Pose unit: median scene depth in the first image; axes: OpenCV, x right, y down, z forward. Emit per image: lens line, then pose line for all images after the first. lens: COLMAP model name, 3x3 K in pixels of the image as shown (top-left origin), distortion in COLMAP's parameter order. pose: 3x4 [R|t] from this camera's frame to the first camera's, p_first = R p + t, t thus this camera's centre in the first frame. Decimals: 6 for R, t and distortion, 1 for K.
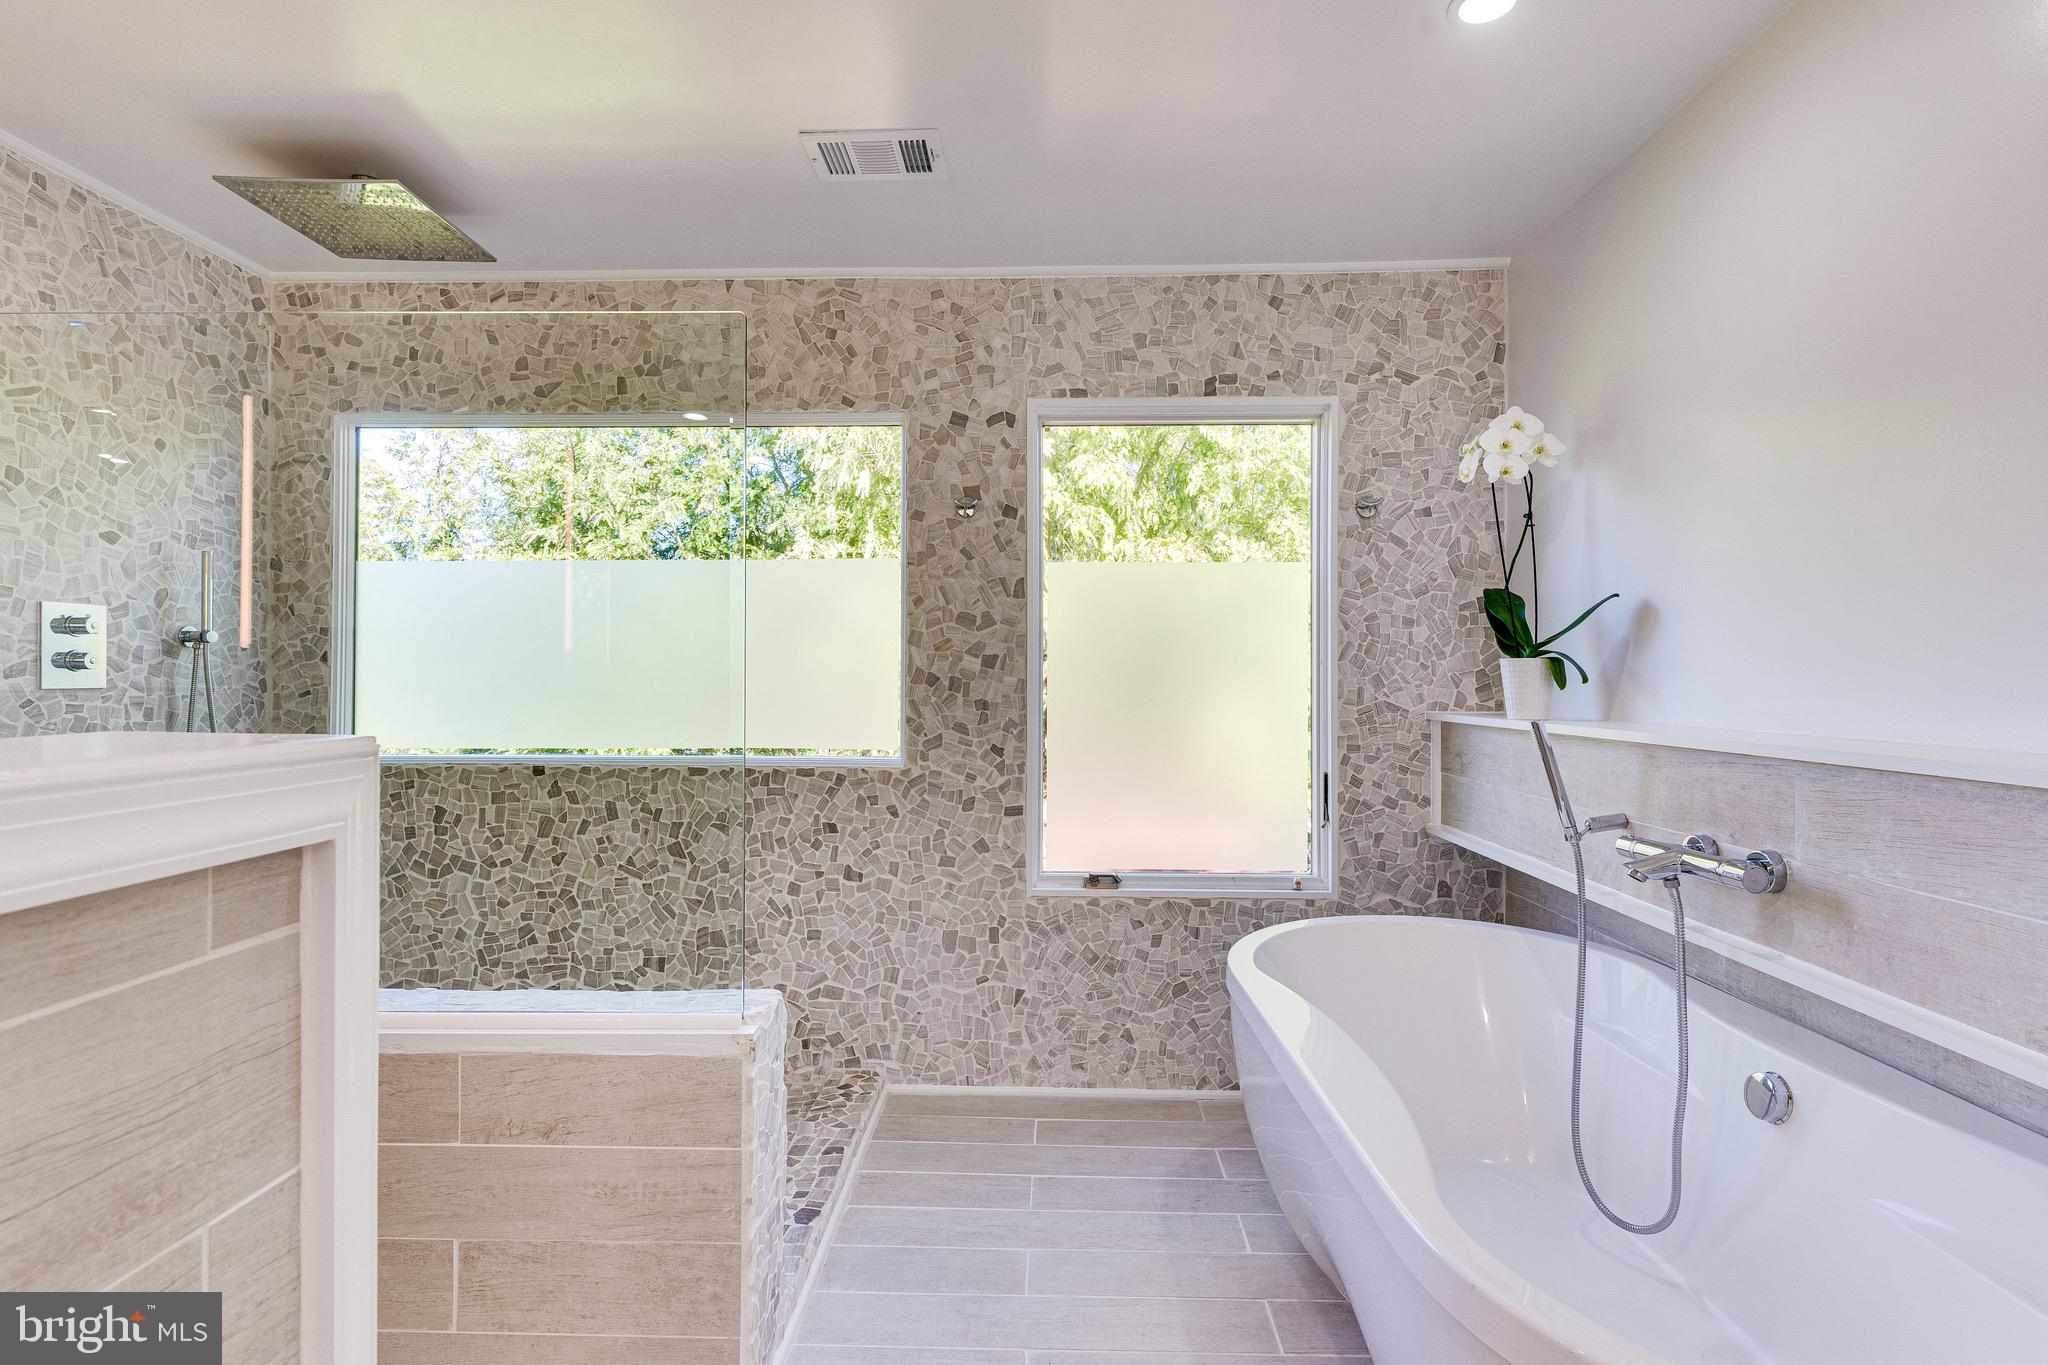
lens RADIAL K [[976.9, 0, 1024.0], [0, 976.9, 687.5], [0, 0, 1]] dist [0.001709, -0.000395]
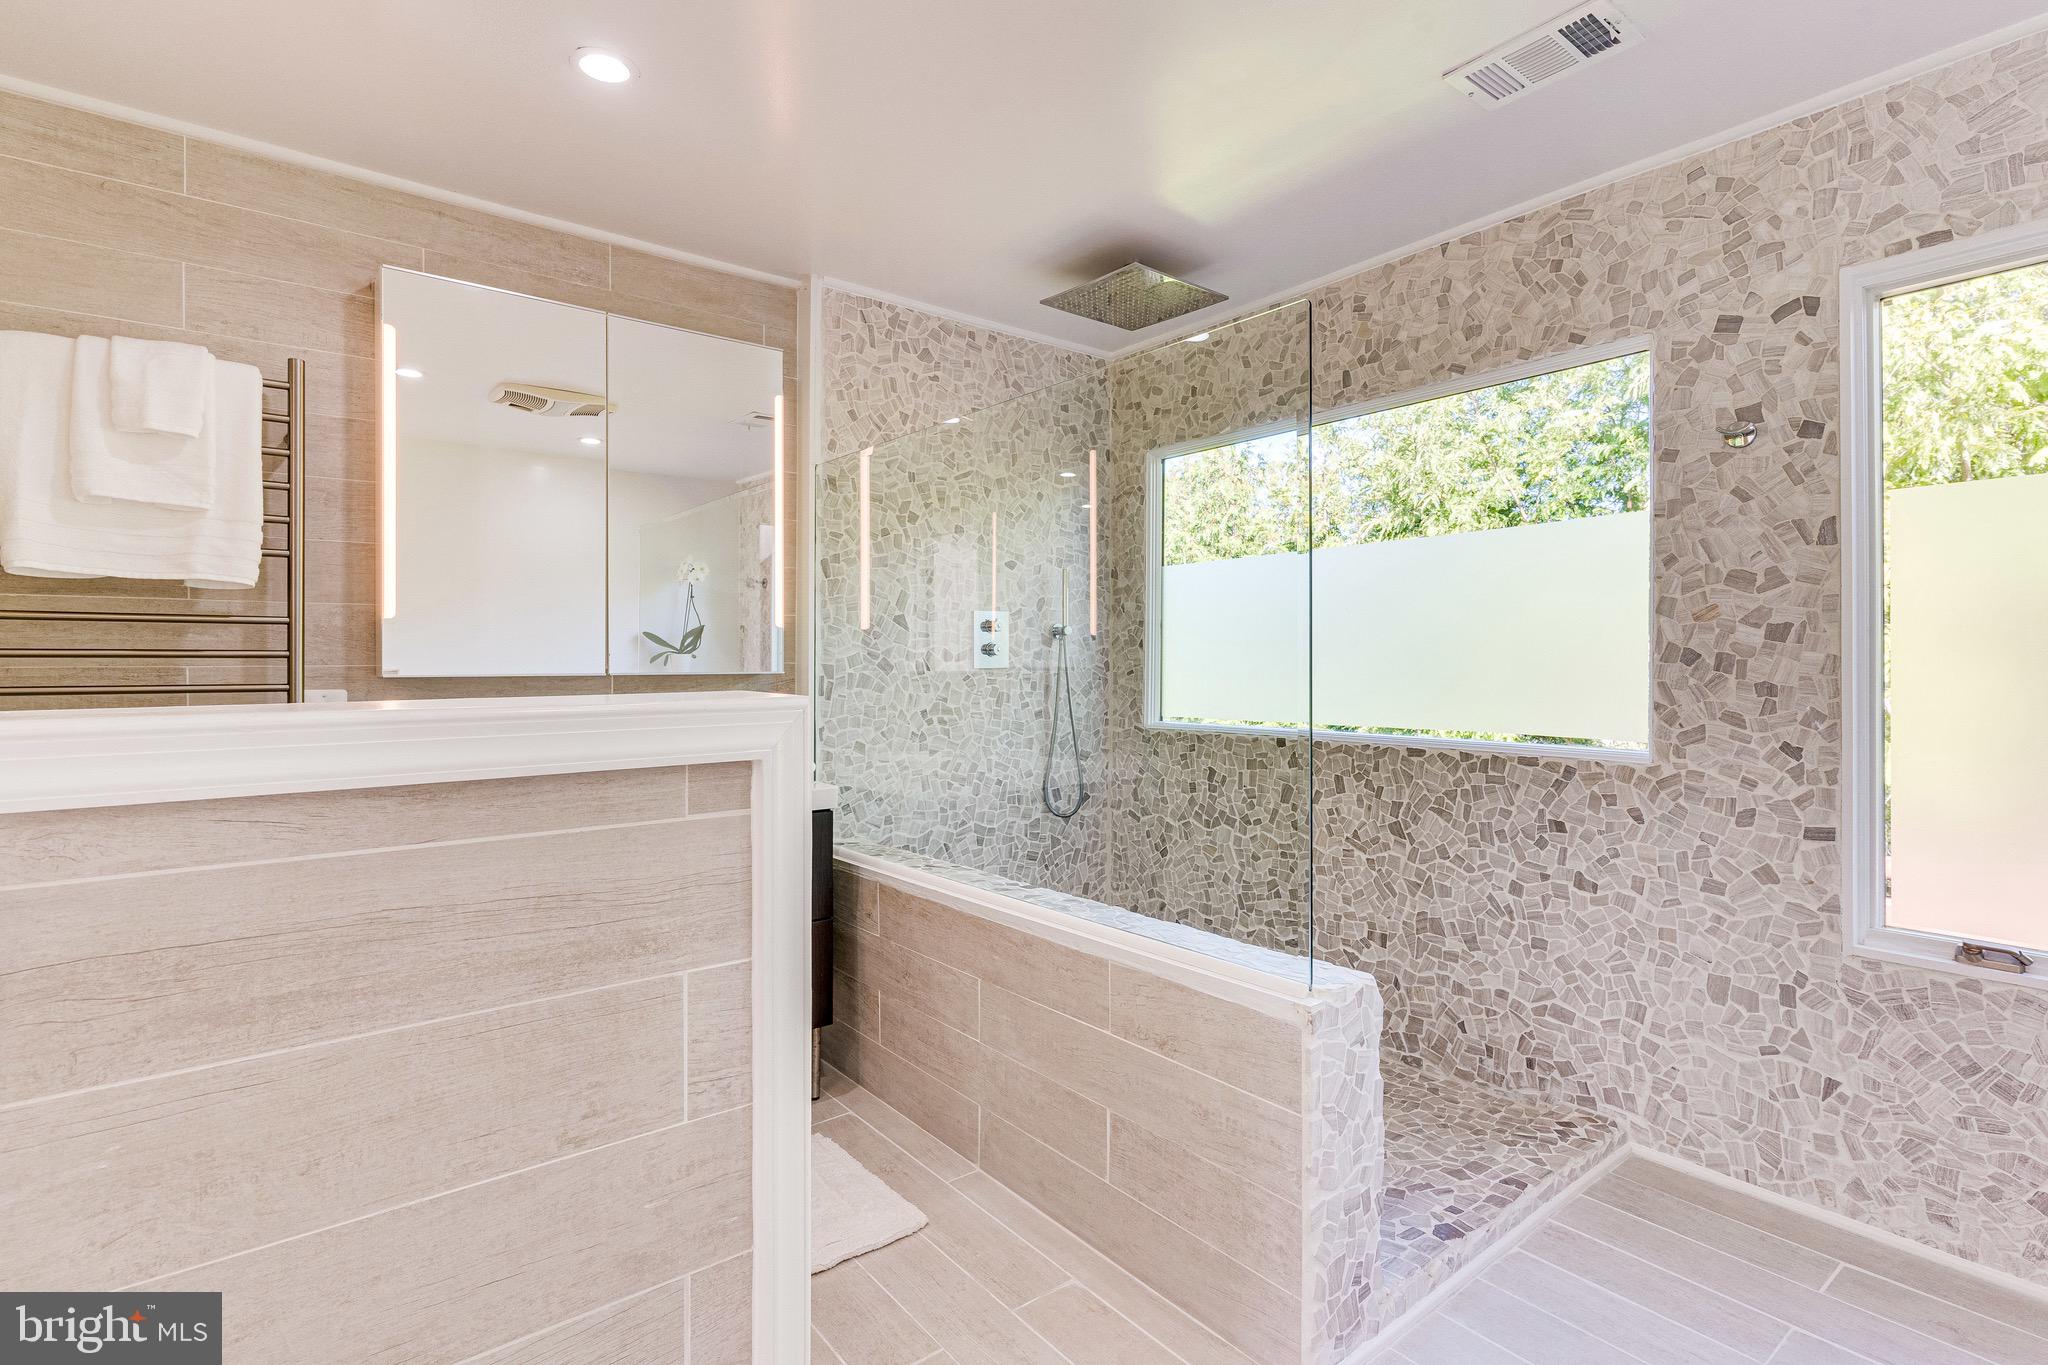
lens RADIAL K [[976.9, 0, 1022.6], [0, 976.9, 667.6], [0, 0, 1]] dist [0.001709, -0.000395]
pose [[0.641459, -0.000751, -0.767157, 0.170159], [-0.000077, 0.999999, -0.001044, 0.001471], [0.767157, 0.000729, 0.641459, 0.064761]]
